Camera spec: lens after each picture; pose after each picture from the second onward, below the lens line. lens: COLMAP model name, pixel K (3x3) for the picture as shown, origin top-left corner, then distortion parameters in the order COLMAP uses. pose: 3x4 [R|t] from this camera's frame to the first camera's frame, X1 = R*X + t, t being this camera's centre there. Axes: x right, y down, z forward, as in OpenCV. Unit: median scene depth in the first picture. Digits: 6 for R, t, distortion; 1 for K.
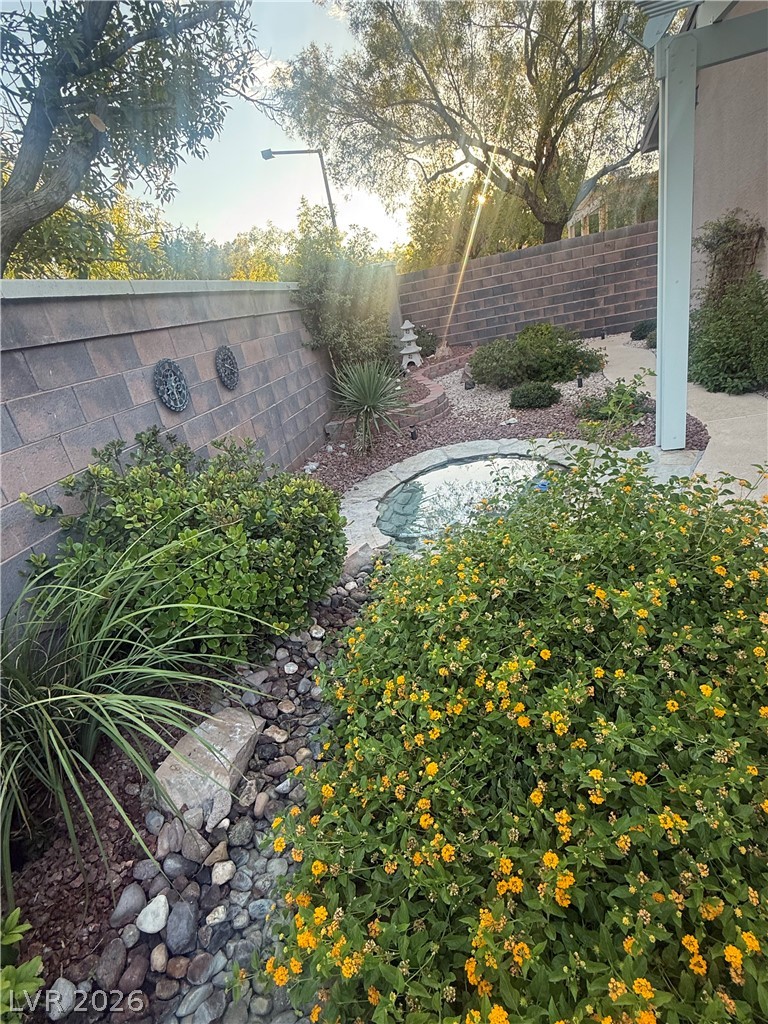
lens RADIAL K [[528.1, 0, 384.0], [0, 528.1, 512.0], [0, 0, 1]] dist [0.004506, 0.000599]
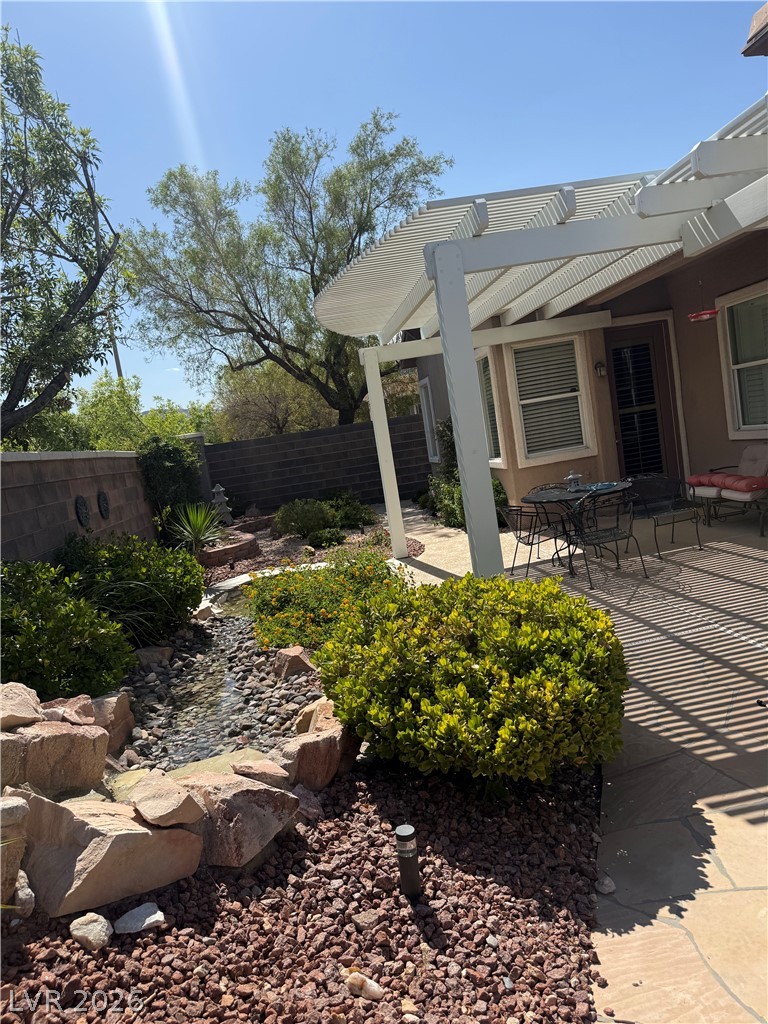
lens RADIAL K [[709.4, 0, 384.0], [0, 709.4, 512.0], [0, 0, 1]] dist [0.001395, 0.000227]
pose [[0.958166, 0.008571, 0.286083, -0.044687], [0.083030, 0.948243, -0.306499, 0.159100], [-0.273904, 0.317431, 0.907863, -0.382696]]
